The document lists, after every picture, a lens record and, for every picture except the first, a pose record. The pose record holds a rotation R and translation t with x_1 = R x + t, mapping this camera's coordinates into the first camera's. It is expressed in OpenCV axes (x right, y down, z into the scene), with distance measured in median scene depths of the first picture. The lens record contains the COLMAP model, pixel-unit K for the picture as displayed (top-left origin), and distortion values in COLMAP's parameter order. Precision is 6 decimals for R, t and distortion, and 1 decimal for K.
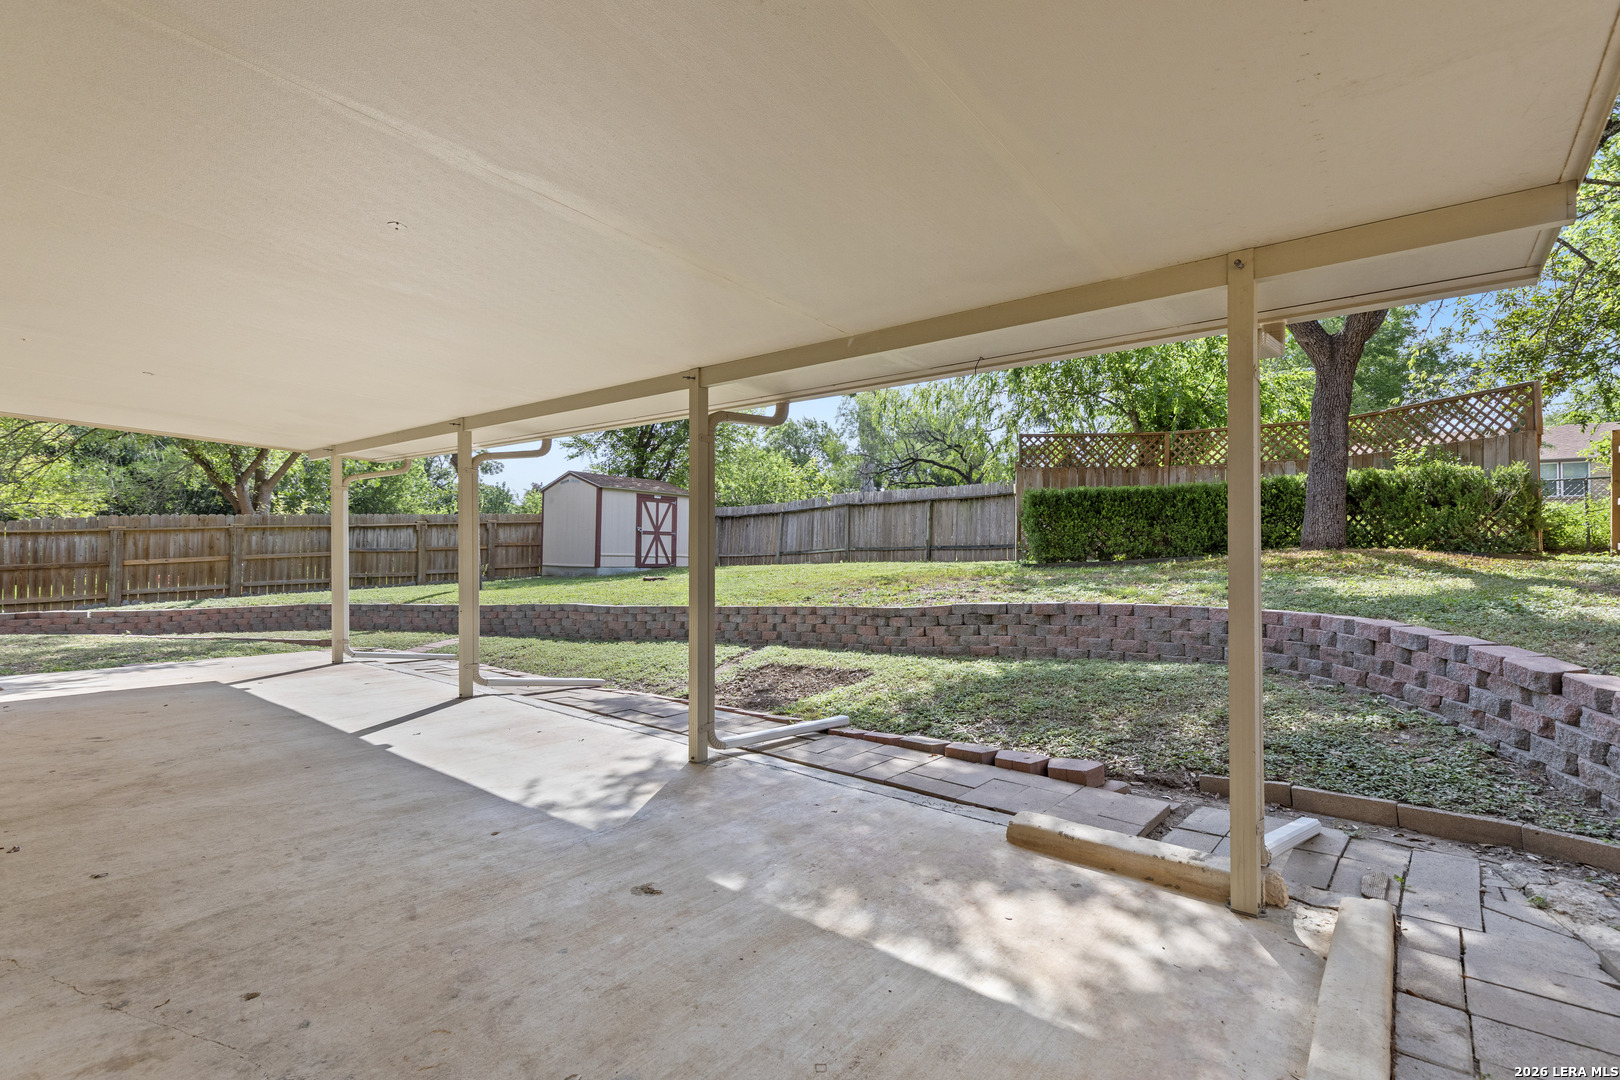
lens RADIAL K [[732.3, 0, 821.8], [0, 732.3, 542.7], [0, 0, 1]] dist [0.010431, -0.001766]
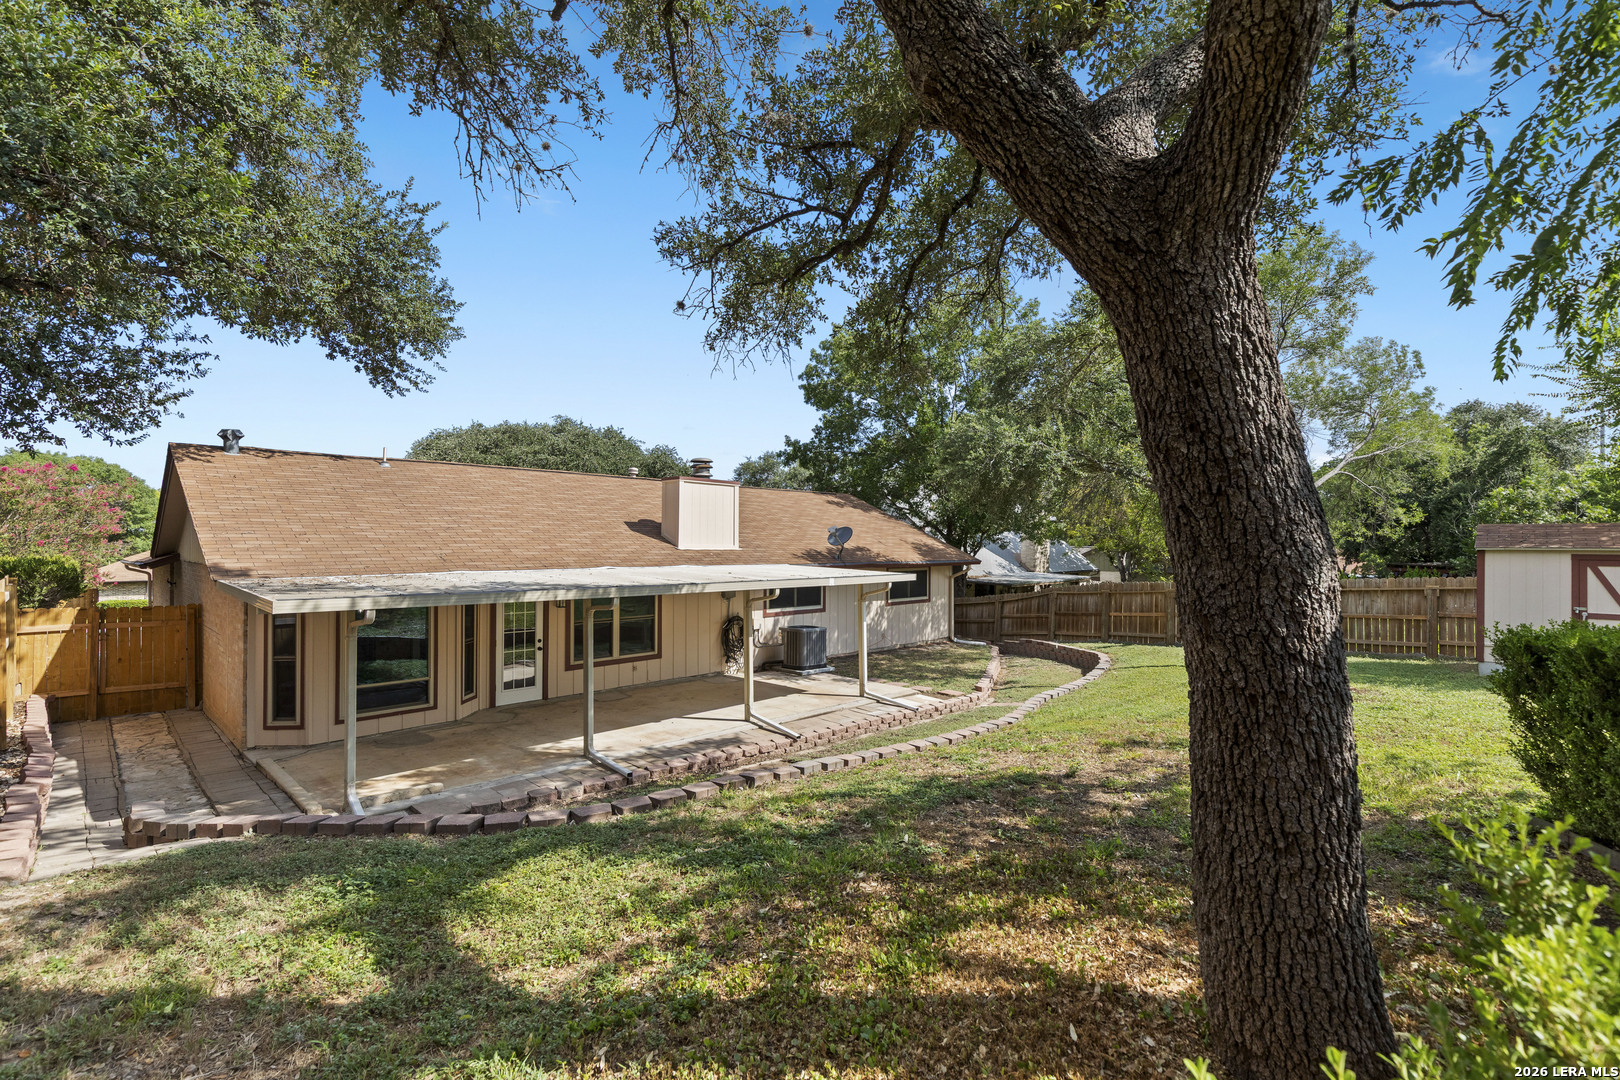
lens RADIAL K [[732.3, 0, 812.0], [0, 732.3, 542.4], [0, 0, 1]] dist [0.010431, -0.001766]
pose [[-0.134755, -0.015904, -0.990751, 2.628282], [0.011077, 0.999785, -0.017556, -0.428443], [0.990817, -0.013341, -0.134549, 2.557228]]
